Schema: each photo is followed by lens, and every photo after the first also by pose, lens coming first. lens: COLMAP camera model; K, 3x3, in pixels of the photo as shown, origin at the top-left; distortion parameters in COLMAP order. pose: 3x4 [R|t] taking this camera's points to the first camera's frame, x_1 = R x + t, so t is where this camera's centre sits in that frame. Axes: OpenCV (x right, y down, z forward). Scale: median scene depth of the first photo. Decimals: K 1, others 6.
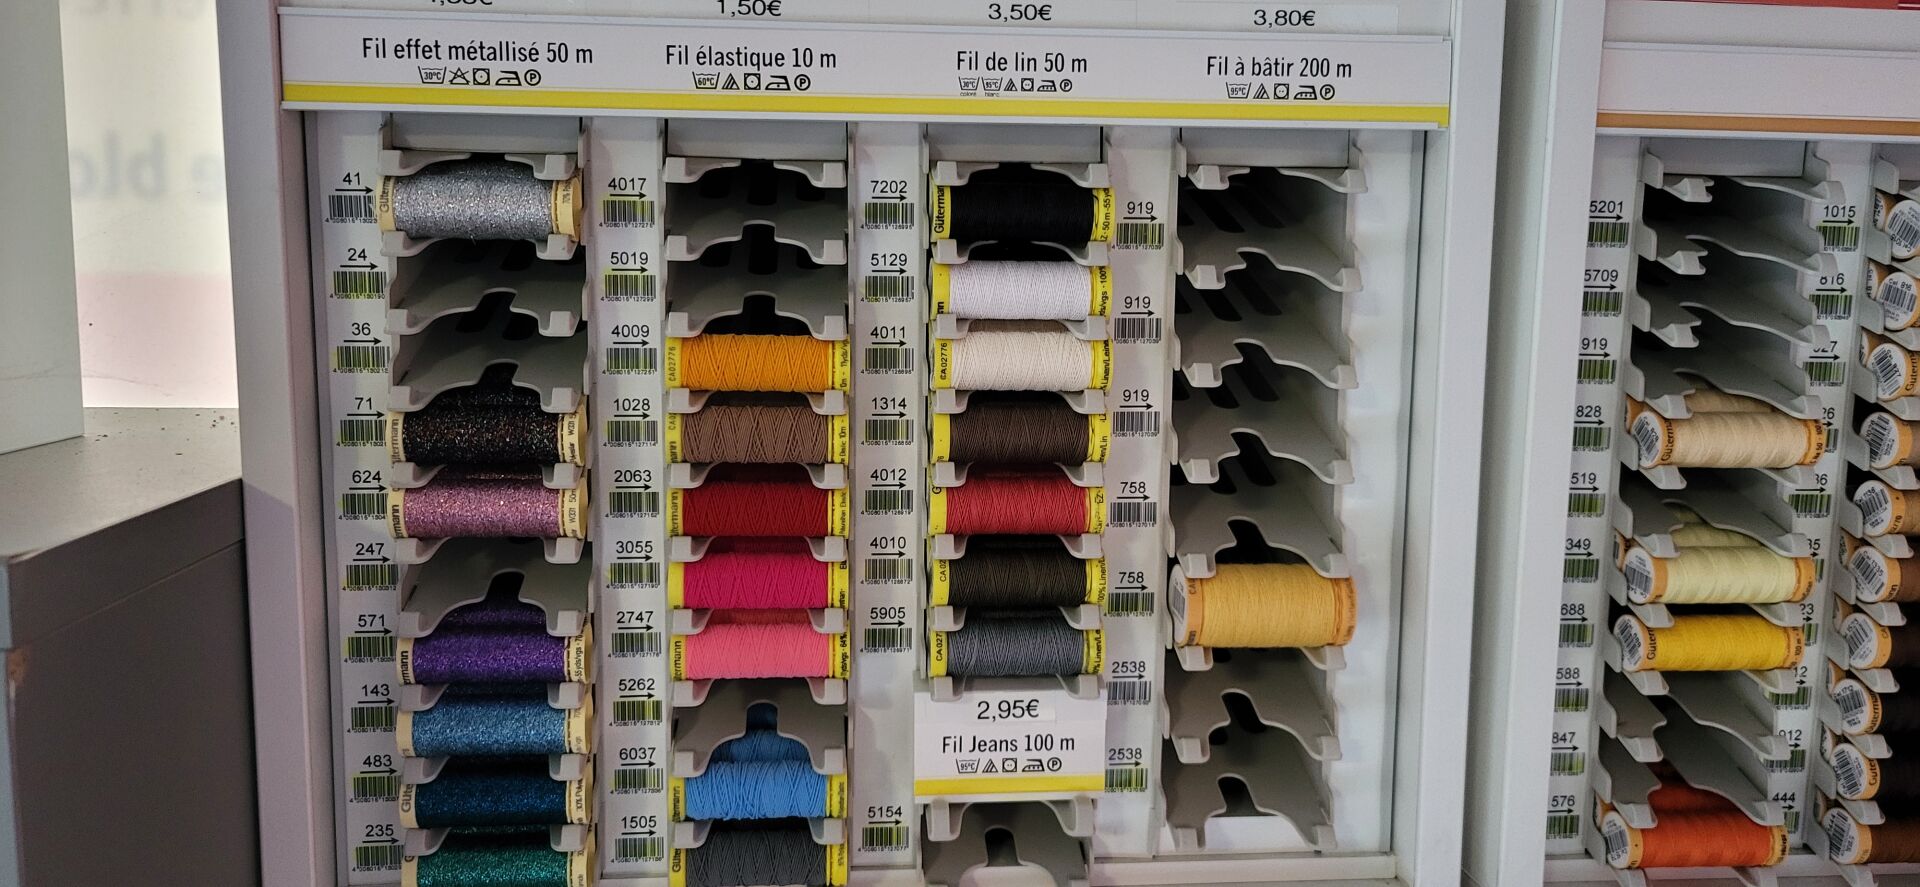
lens RADIAL K [[1521.6, 0, 959.5], [0, 1521.6, 453.4], [0, 0, 1]] dist [0.044953, -0.004237]
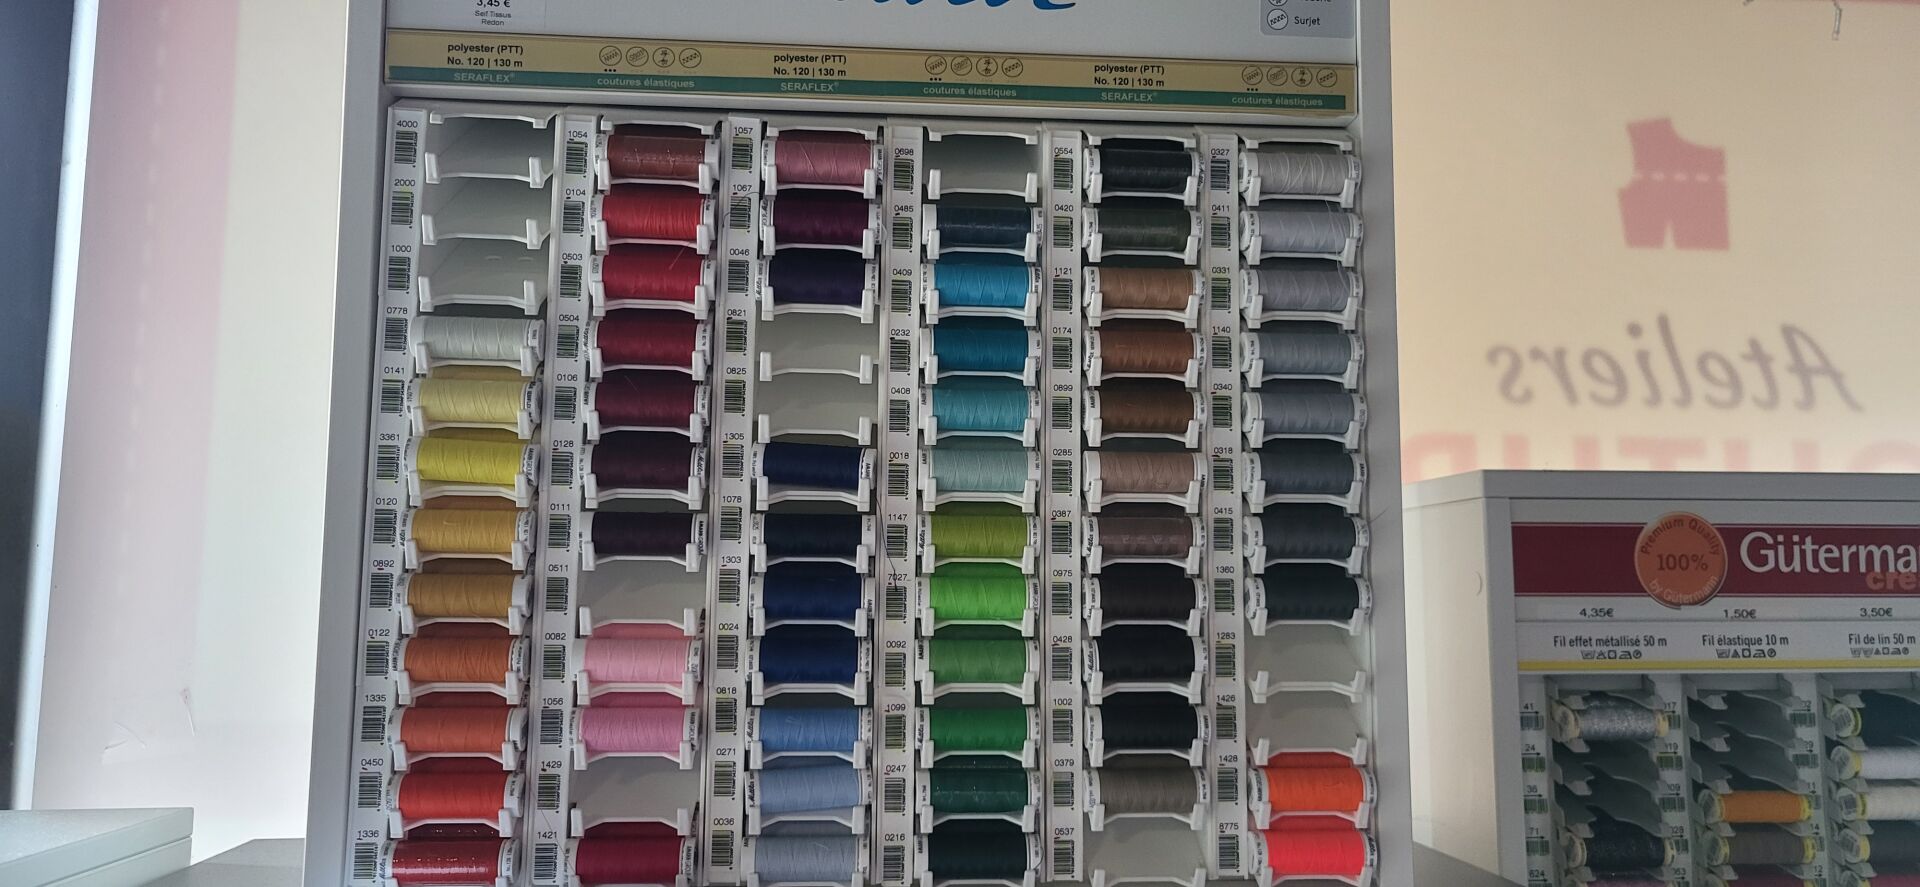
lens RADIAL K [[1521.6, 0, 973.0], [0, 1521.6, 431.1], [0, 0, 1]] dist [0.044953, -0.004237]
pose [[0.999556, -0.012207, 0.027184, -1.085992], [0.018287, 0.971553, -0.236114, -0.076244], [-0.023528, 0.236506, 0.971345, -0.841077]]
